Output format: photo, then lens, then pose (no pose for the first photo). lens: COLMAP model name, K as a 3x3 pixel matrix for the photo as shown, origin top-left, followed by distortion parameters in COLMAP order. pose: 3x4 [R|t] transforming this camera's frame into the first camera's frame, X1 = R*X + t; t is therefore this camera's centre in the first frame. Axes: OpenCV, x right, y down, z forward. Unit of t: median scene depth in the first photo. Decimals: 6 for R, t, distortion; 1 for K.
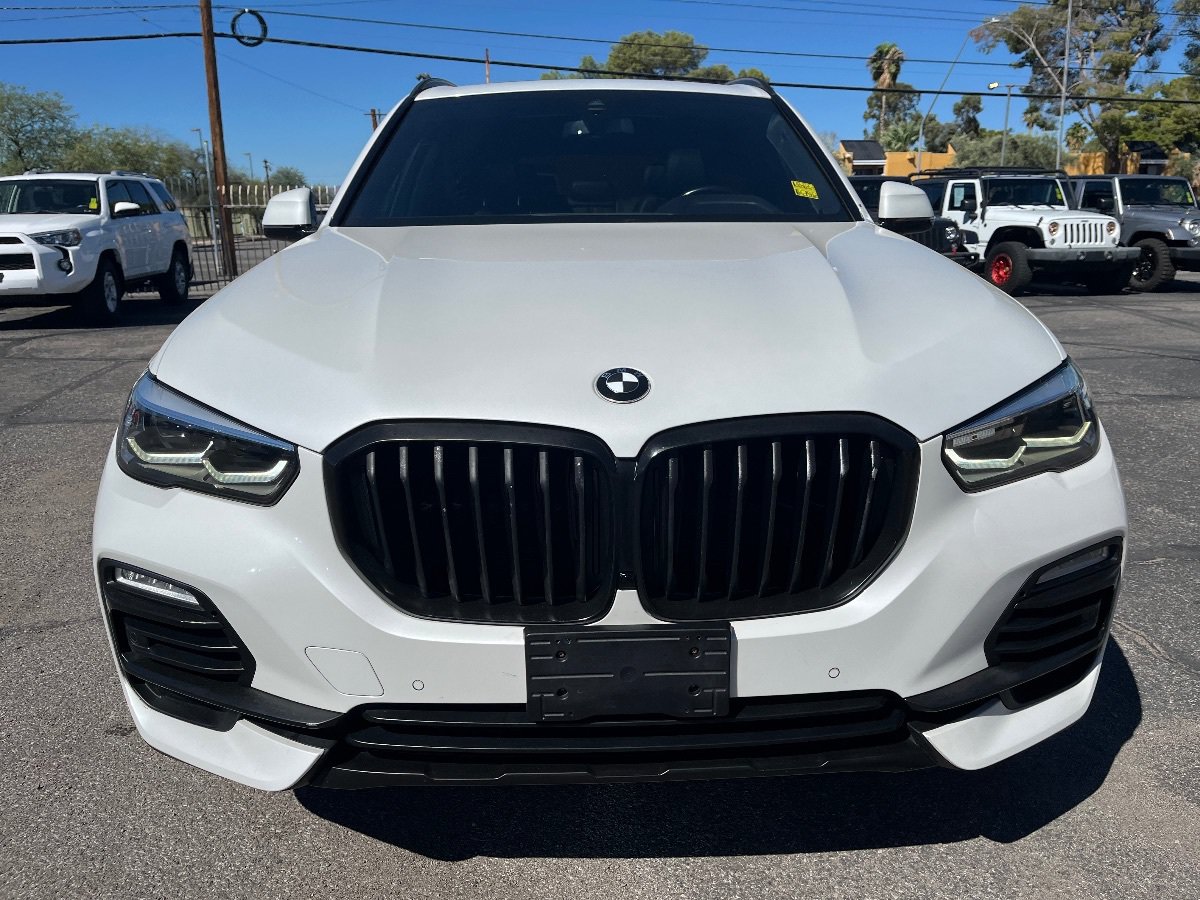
lens RADIAL K [[908.3, 0, 612.9], [0, 908.3, 458.6], [0, 0, 1]] dist [0.062750, -0.094633]
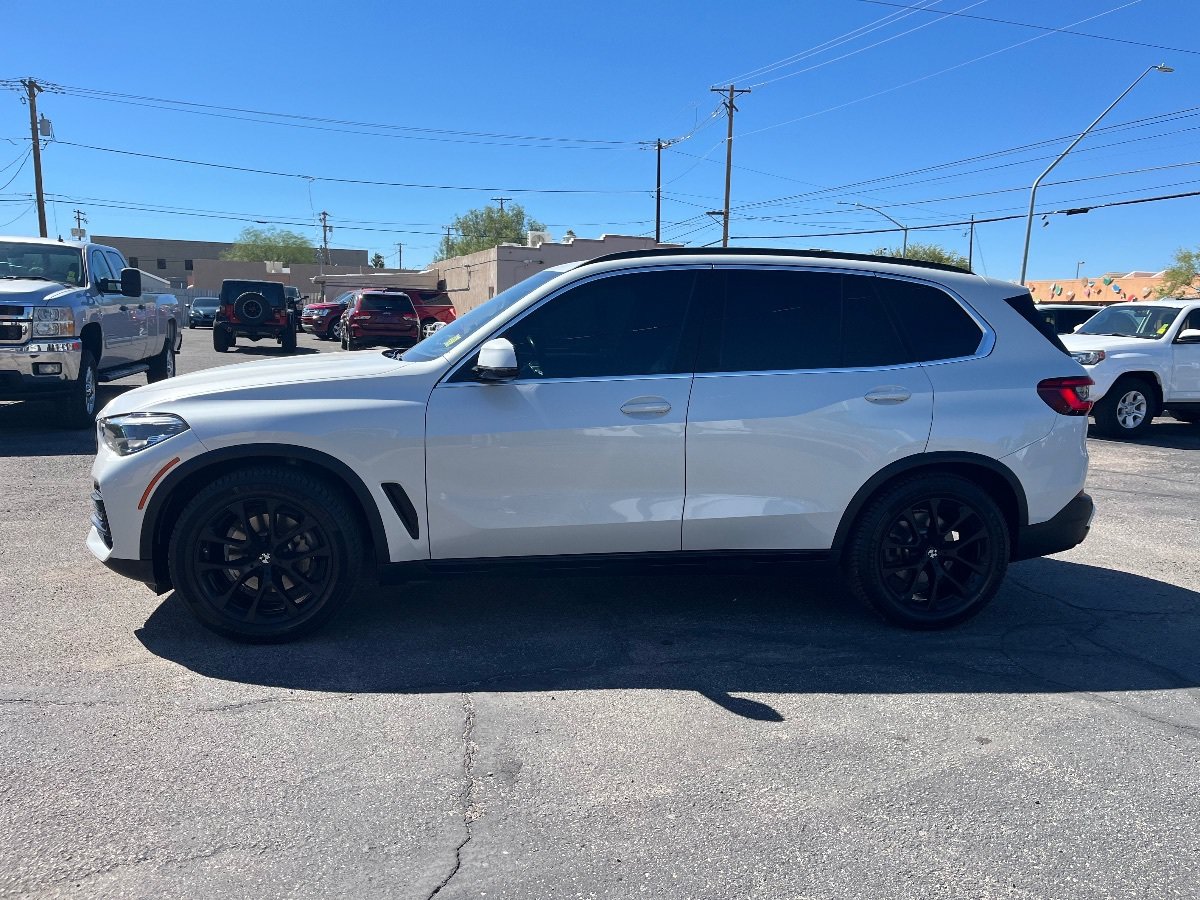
lens RADIAL K [[908.3, 0, 606.9], [0, 908.3, 460.6], [0, 0, 1]] dist [0.062750, -0.094633]
pose [[0.092668, 0.176104, -0.980000, 0.481606], [-0.286772, 0.947250, 0.143102, -0.110545], [0.953506, 0.267776, 0.138281, 0.305155]]
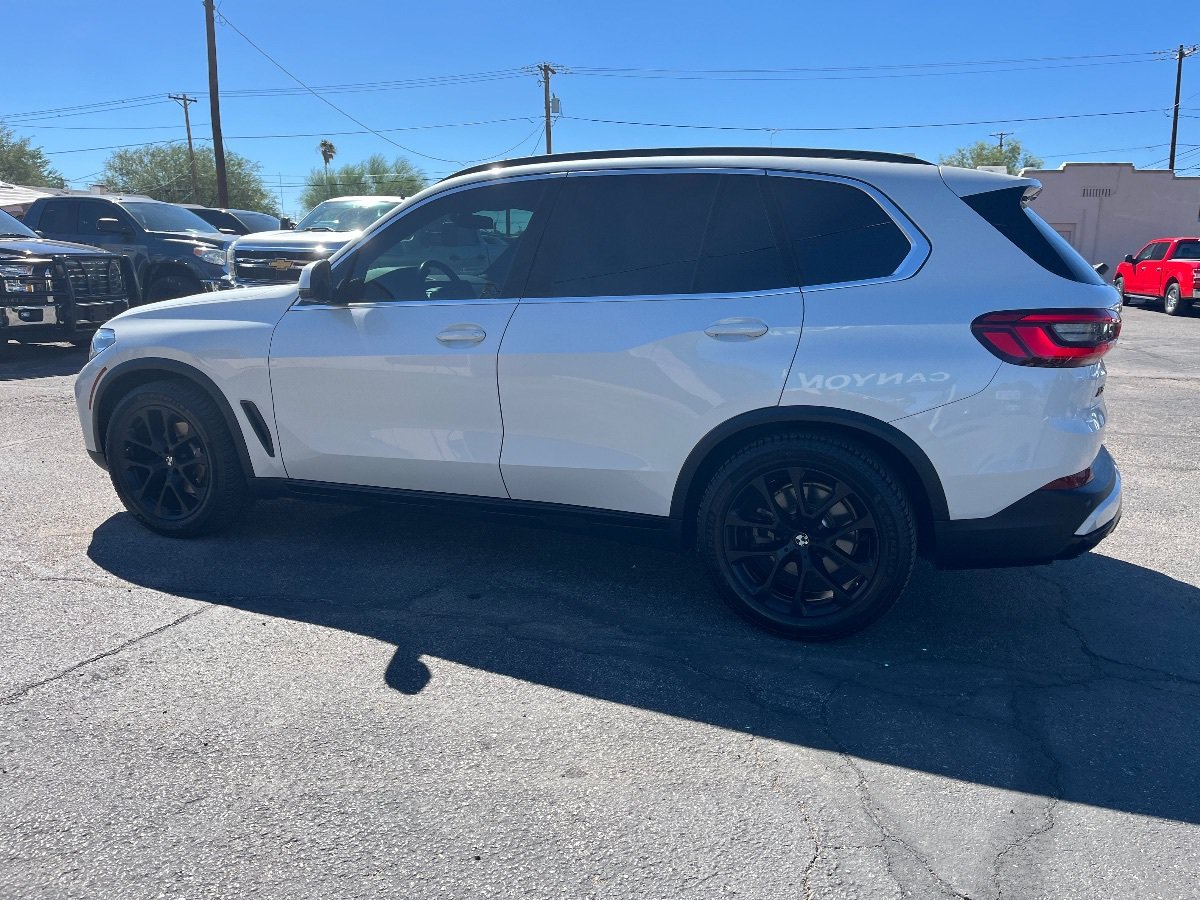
lens RADIAL K [[908.3, 0, 606.3], [0, 908.3, 442.2], [0, 0, 1]] dist [0.062750, -0.094633]
pose [[-0.417234, 0.193288, -0.888007, 0.394741], [-0.239444, 0.919215, 0.312585, -0.168380], [0.876688, 0.343049, -0.337246, 0.556893]]
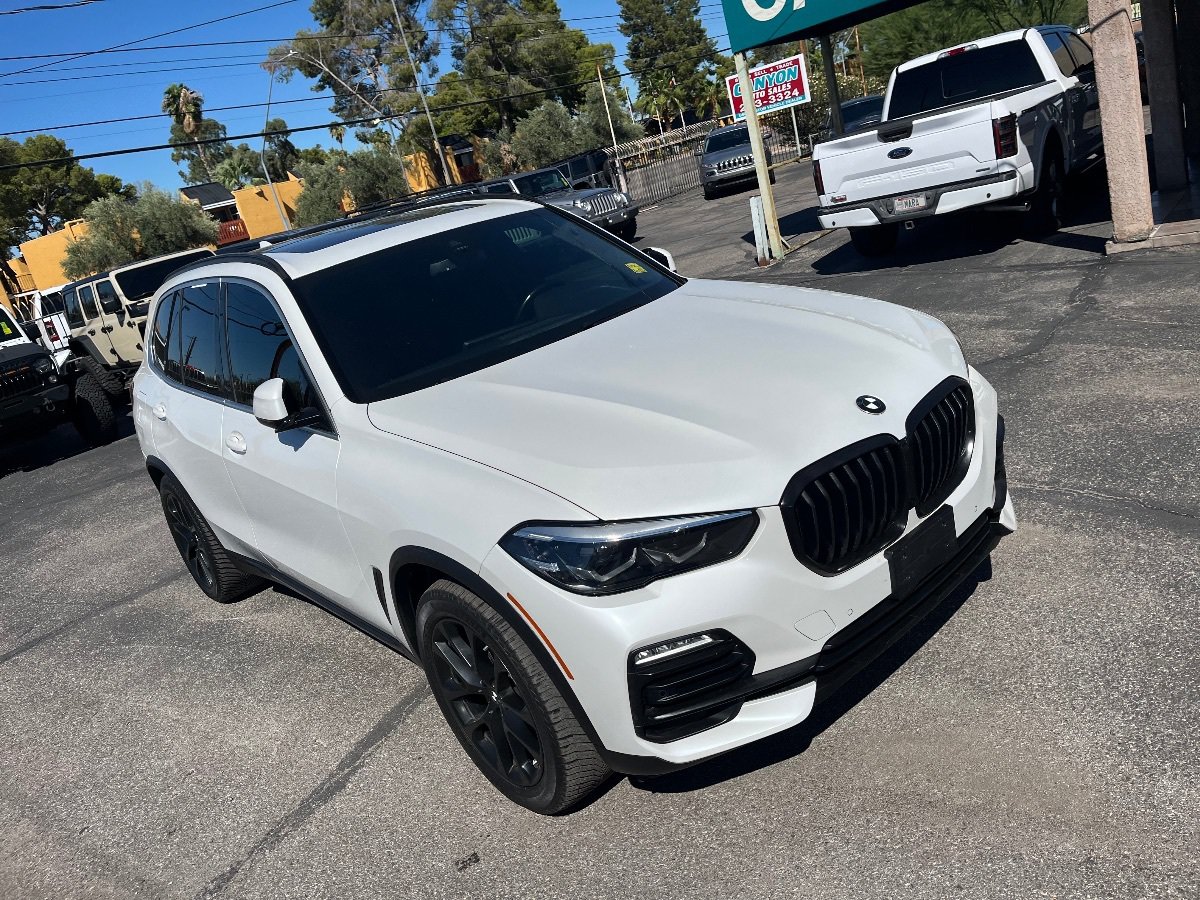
lens RADIAL K [[908.3, 0, 618.1], [0, 908.3, 445.2], [0, 0, 1]] dist [0.062750, -0.094633]
pose [[0.754934, -0.360909, 0.547558, -0.191288], [0.380076, 0.921208, 0.083169, -0.047950], [-0.534432, 0.145327, 0.832624, -0.031125]]
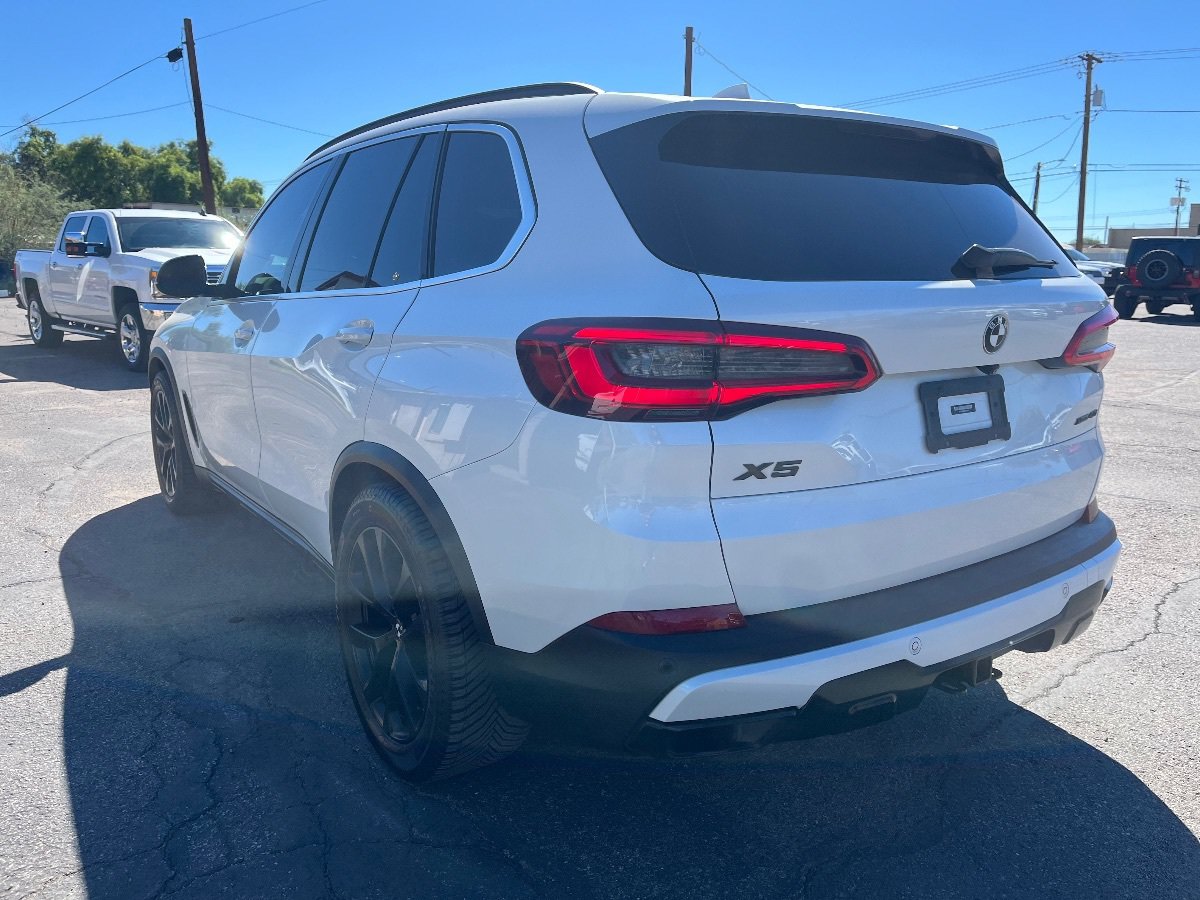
lens RADIAL K [[908.3, 0, 606.4], [0, 908.3, 440.9], [0, 0, 1]] dist [0.062750, -0.094633]
pose [[-0.838508, 0.113323, -0.532974, 0.158175], [-0.132278, 0.906540, 0.400860, -0.196665], [0.528589, 0.406625, -0.745151, 0.705309]]
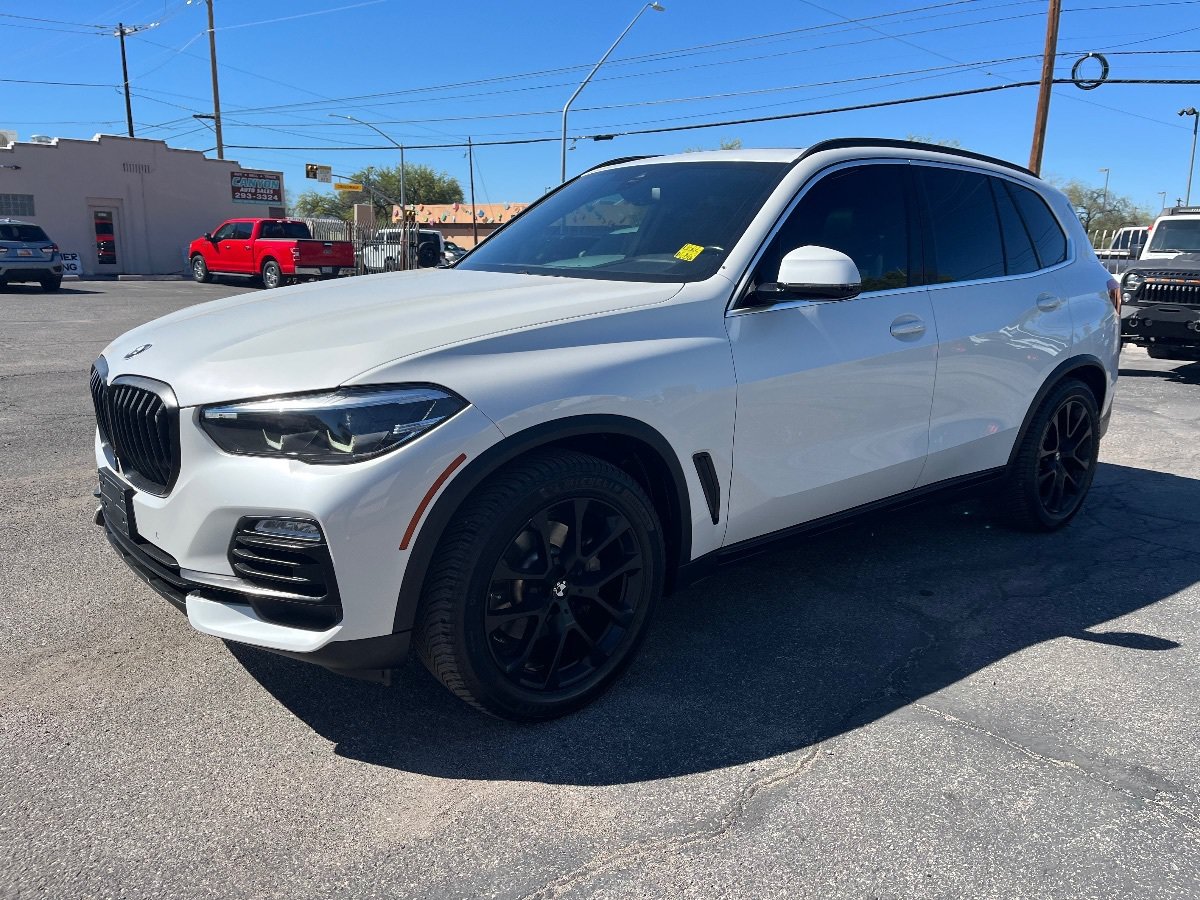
lens RADIAL K [[908.3, 0, 618.1], [0, 908.3, 459.8], [0, 0, 1]] dist [0.062750, -0.094633]
pose [[0.620013, 0.202840, -0.757918, 0.292710], [-0.231816, 0.970236, 0.070025, -0.031493], [0.749563, 0.132281, 0.648581, 0.074454]]
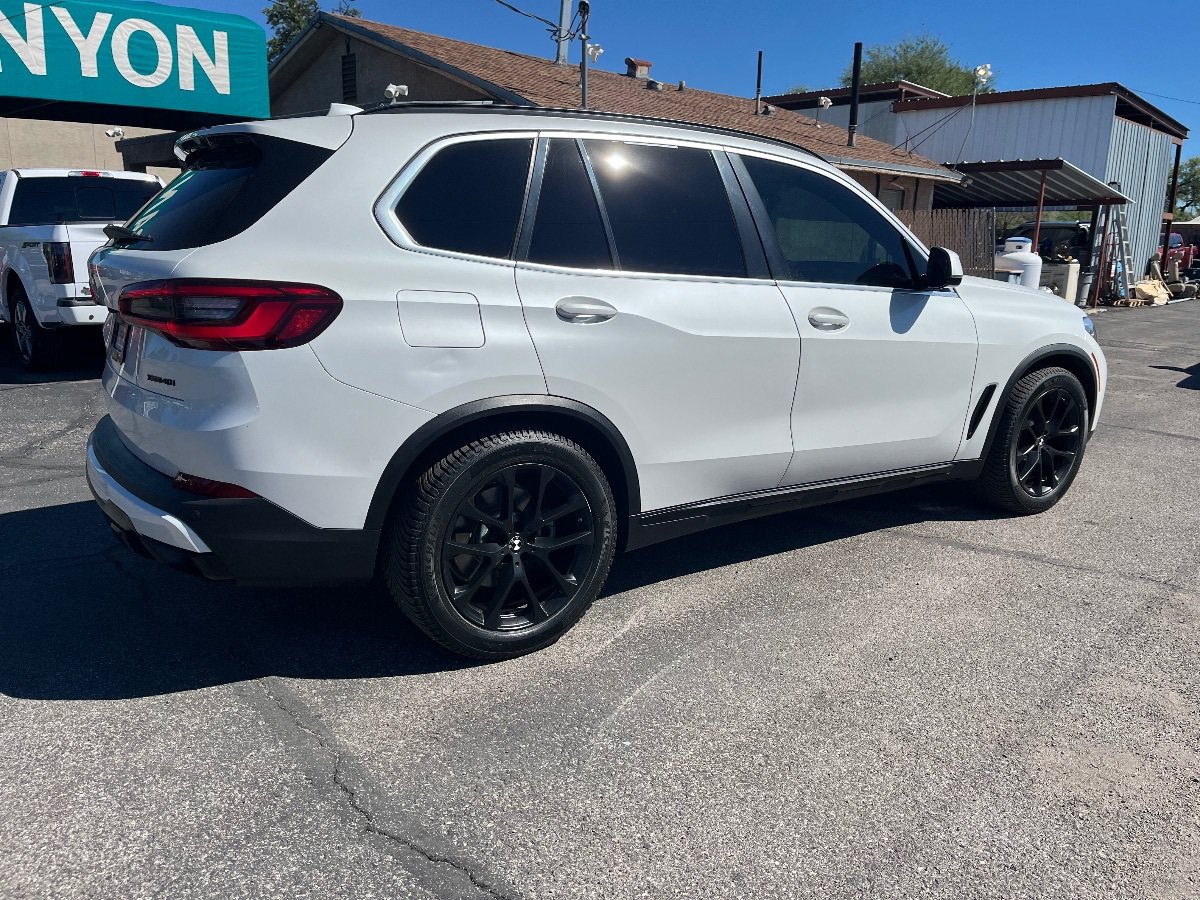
lens RADIAL K [[908.3, 0, 622.8], [0, 908.3, 448.4], [0, 0, 1]] dist [0.062750, -0.094633]
pose [[-0.542517, -0.186531, 0.819074, -0.361121], [0.203221, 0.916932, 0.343420, -0.168611], [-0.815093, 0.352764, -0.459544, 0.611155]]
